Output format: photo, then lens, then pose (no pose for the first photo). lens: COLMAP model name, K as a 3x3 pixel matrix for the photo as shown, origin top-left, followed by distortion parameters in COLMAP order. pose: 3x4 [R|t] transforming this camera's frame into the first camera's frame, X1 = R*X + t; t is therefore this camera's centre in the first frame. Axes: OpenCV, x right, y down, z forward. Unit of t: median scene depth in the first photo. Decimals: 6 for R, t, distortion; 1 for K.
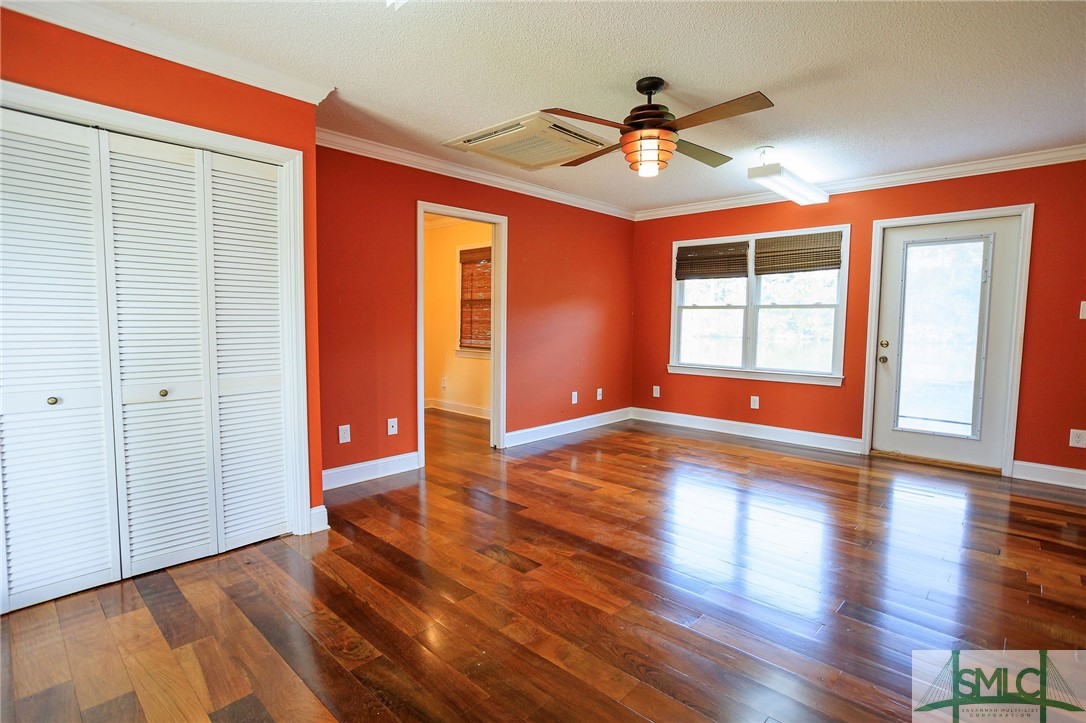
lens RADIAL K [[540.5, 0, 540.7], [0, 540.5, 352.6], [0, 0, 1]] dist [-0.001198, 0.000863]
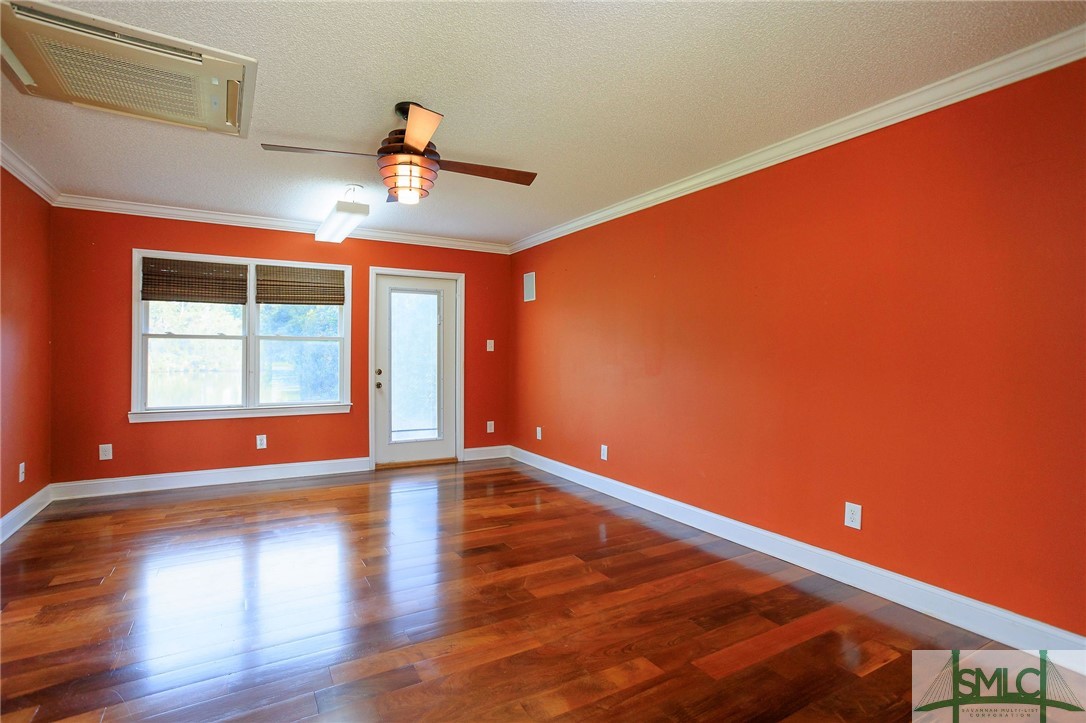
lens RADIAL K [[540.5, 0, 540.7], [0, 540.5, 352.6], [0, 0, 1]] dist [-0.001198, 0.000863]
pose [[0.307259, -0.004117, 0.951617, -0.332250], [0.057512, 0.998243, -0.014251, -0.018723], [-0.949886, 0.059109, 0.306956, 0.266202]]
